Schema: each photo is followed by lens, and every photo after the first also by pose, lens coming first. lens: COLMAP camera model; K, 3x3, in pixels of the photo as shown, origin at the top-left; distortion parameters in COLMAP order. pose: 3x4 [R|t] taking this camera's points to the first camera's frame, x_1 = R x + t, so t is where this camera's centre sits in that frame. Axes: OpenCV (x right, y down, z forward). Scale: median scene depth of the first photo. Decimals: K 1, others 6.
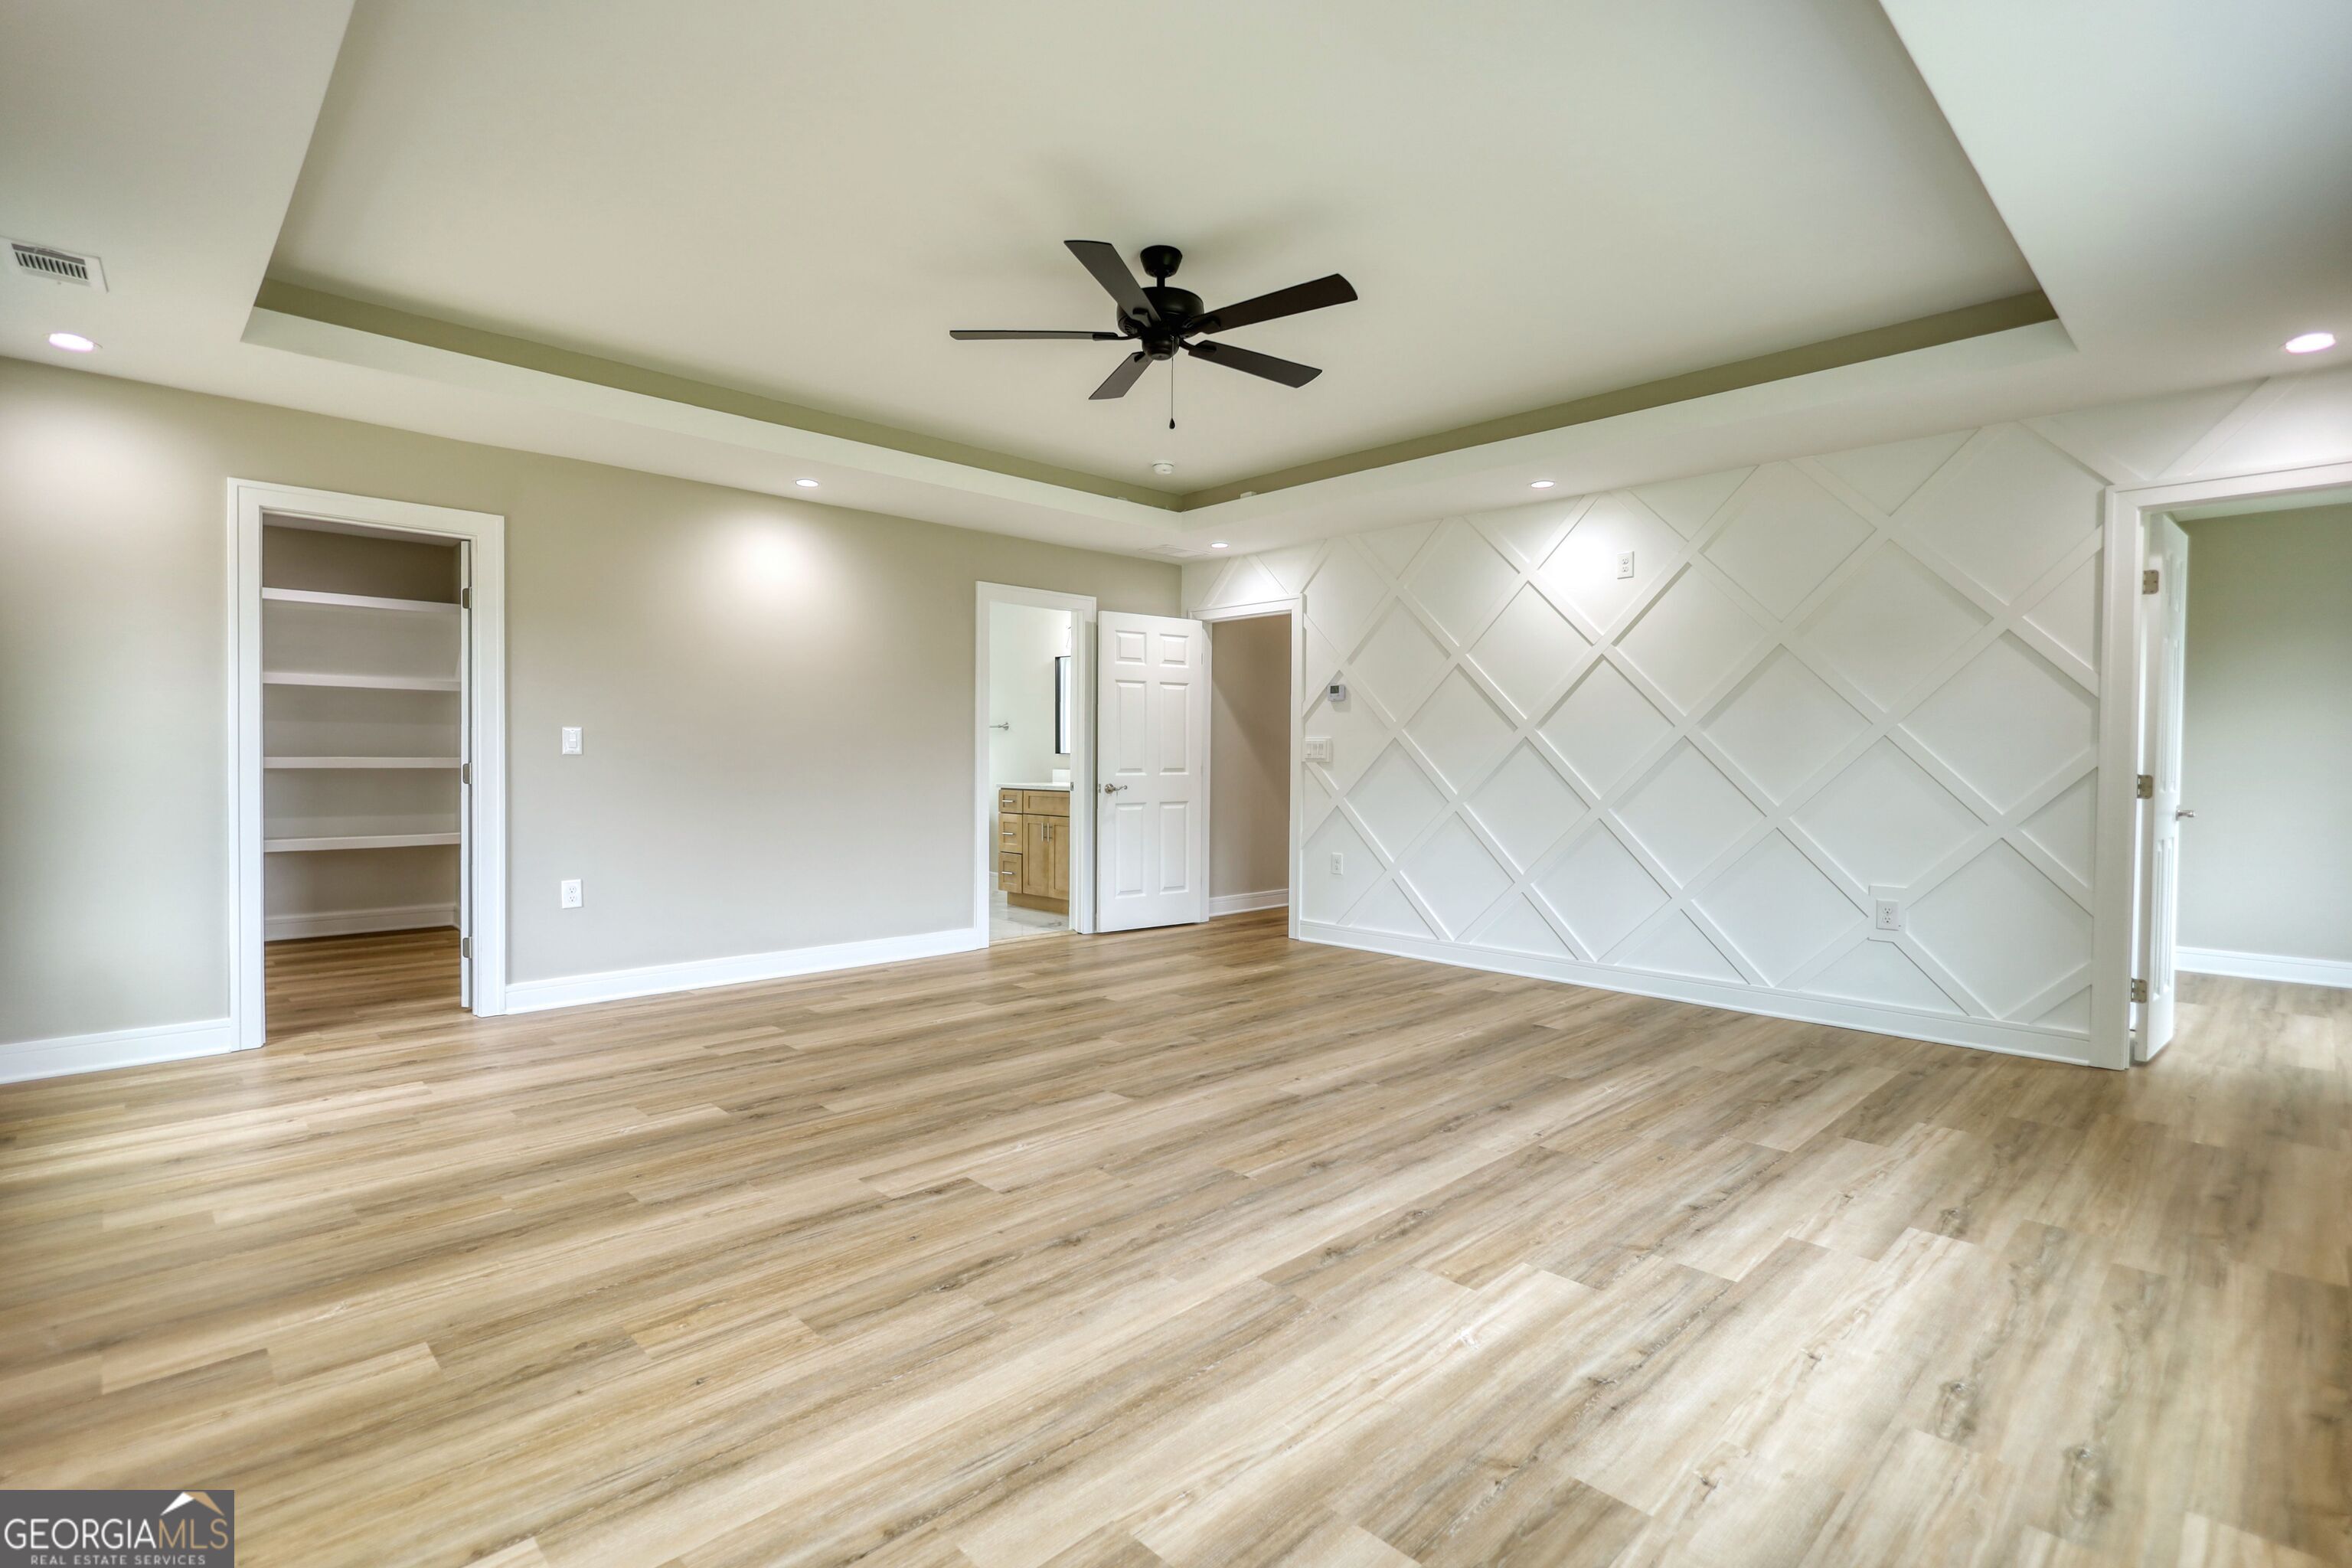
lens RADIAL K [[1114.7, 0, 1146.2], [0, 1114.7, 764.2], [0, 0, 1]] dist [-0.002050, 0.000757]
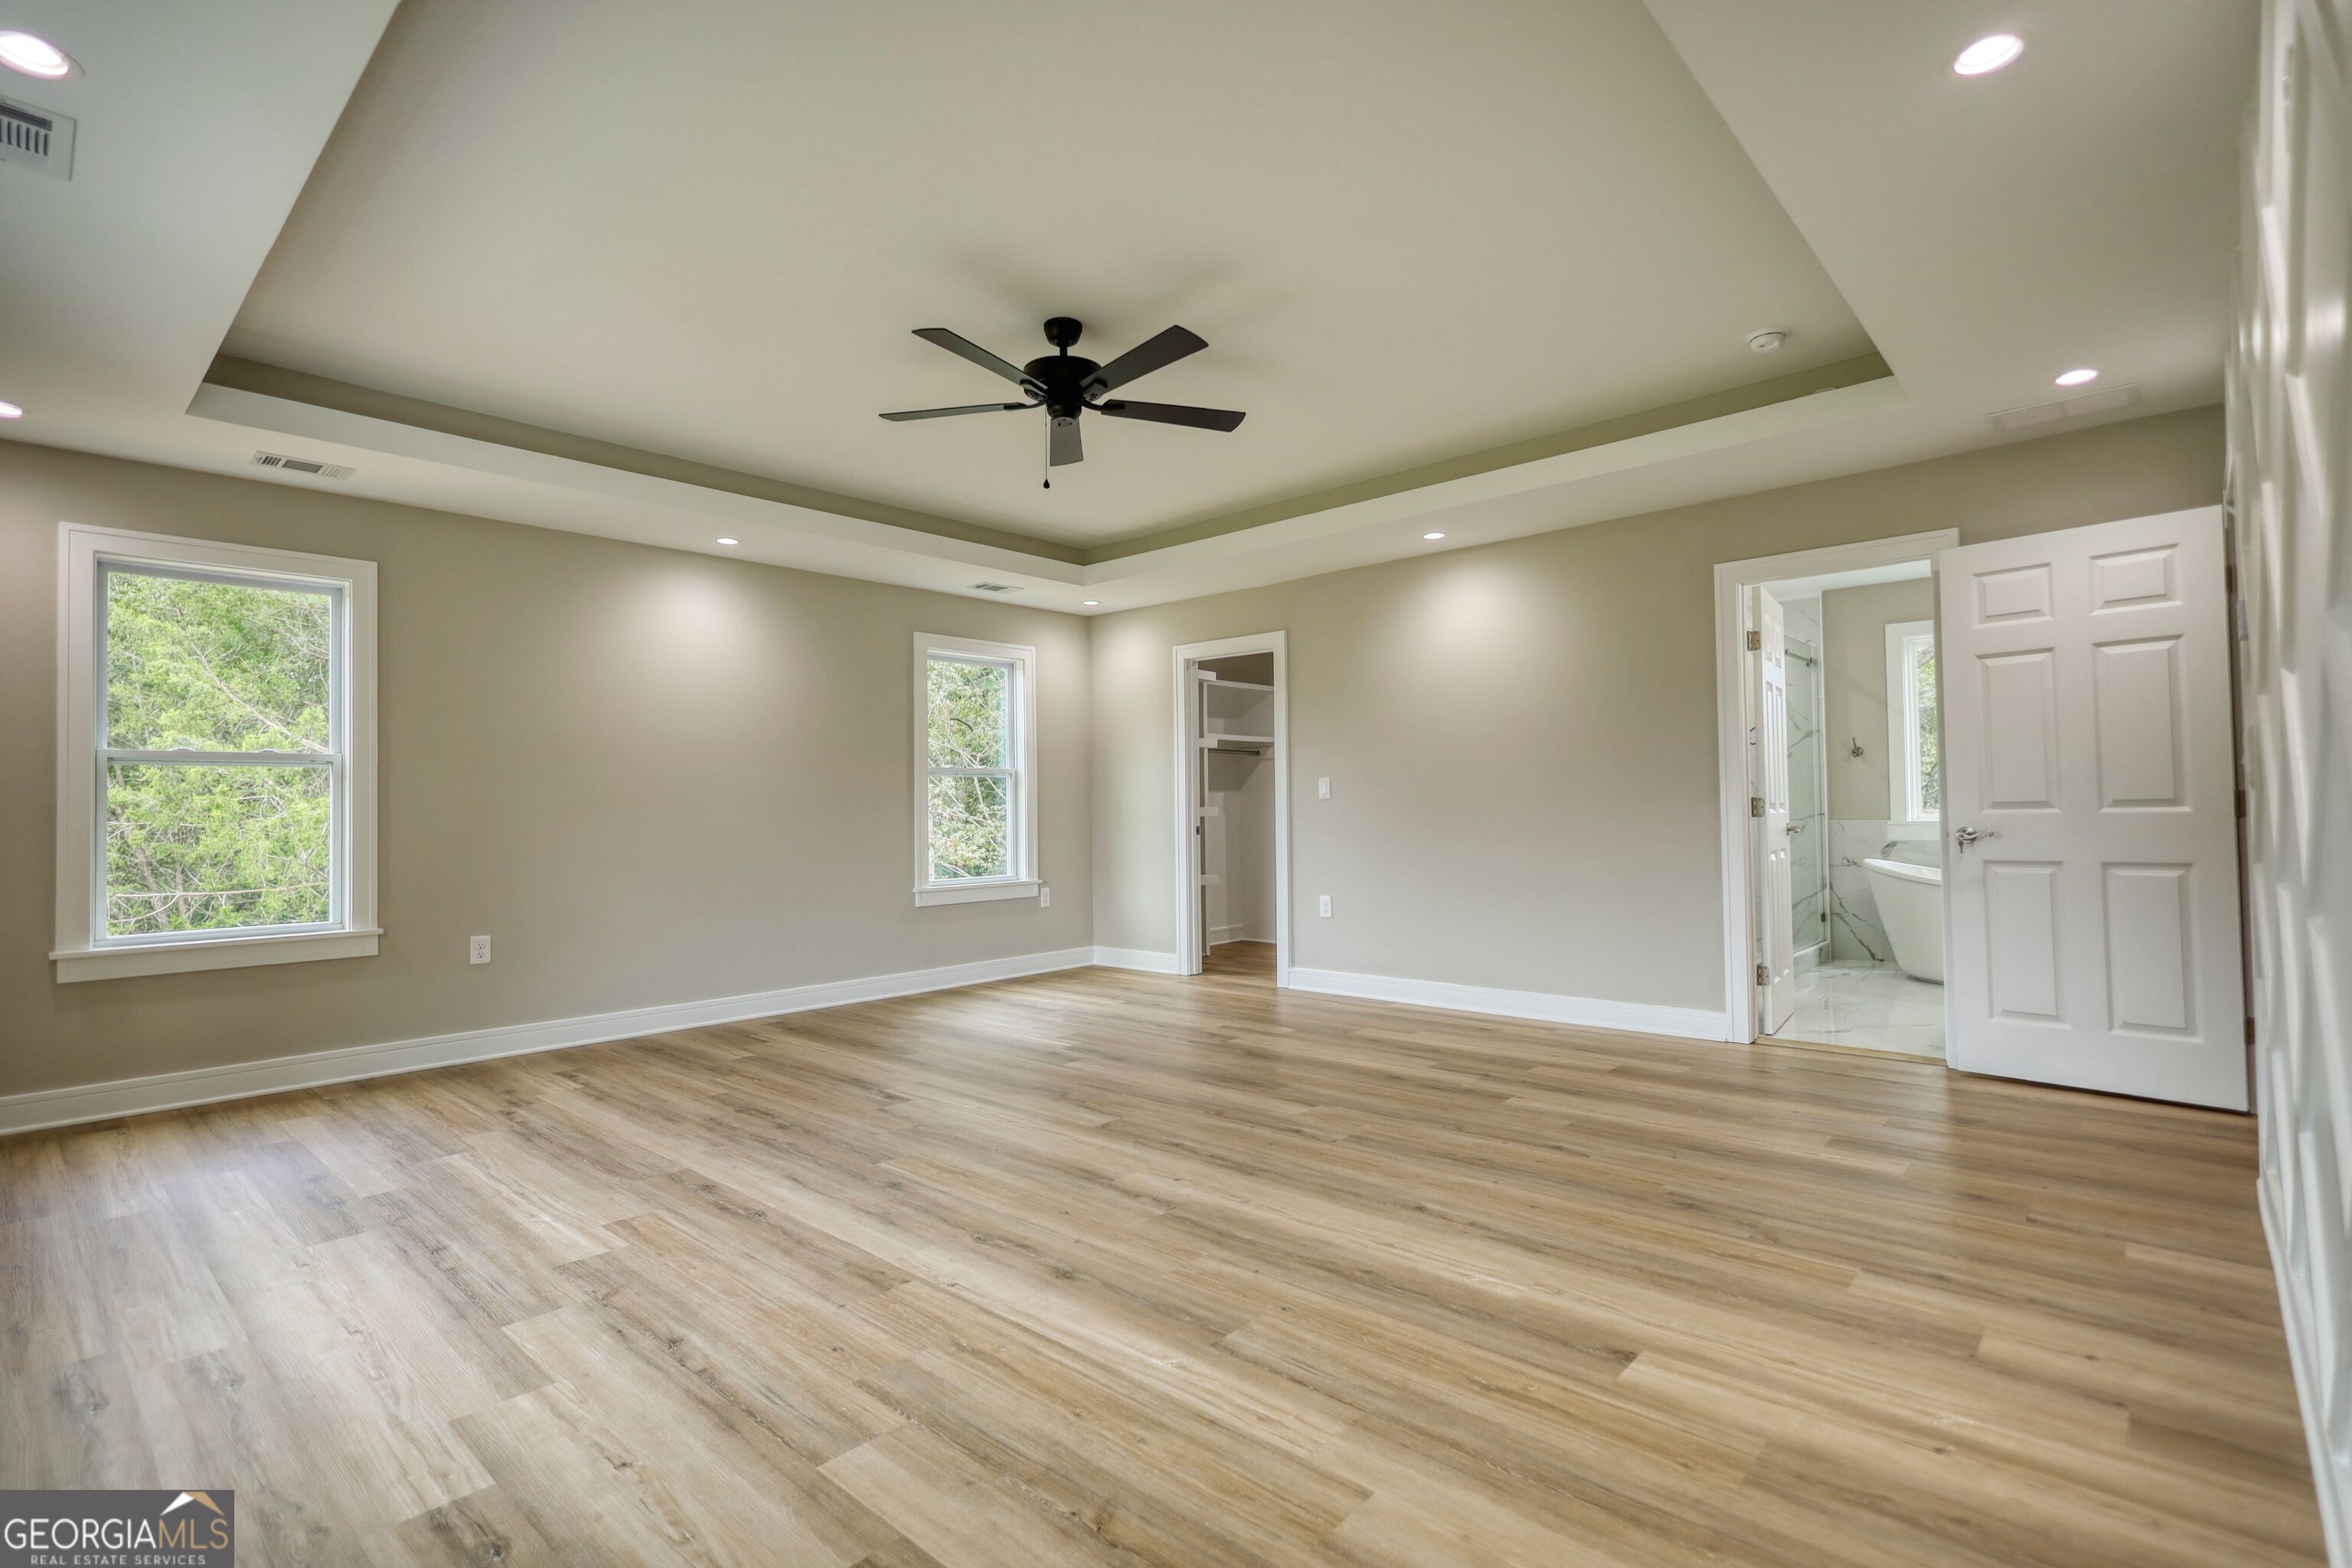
lens RADIAL K [[1091.1, 0, 1165.9], [0, 1091.1, 785.2], [0, 0, 1]] dist [-0.000173, -0.000498]
pose [[0.072631, -0.029912, -0.996910, 0.954989], [0.008338, 0.999533, -0.029383, 0.014098], [0.997324, -0.006178, 0.072847, 0.939107]]
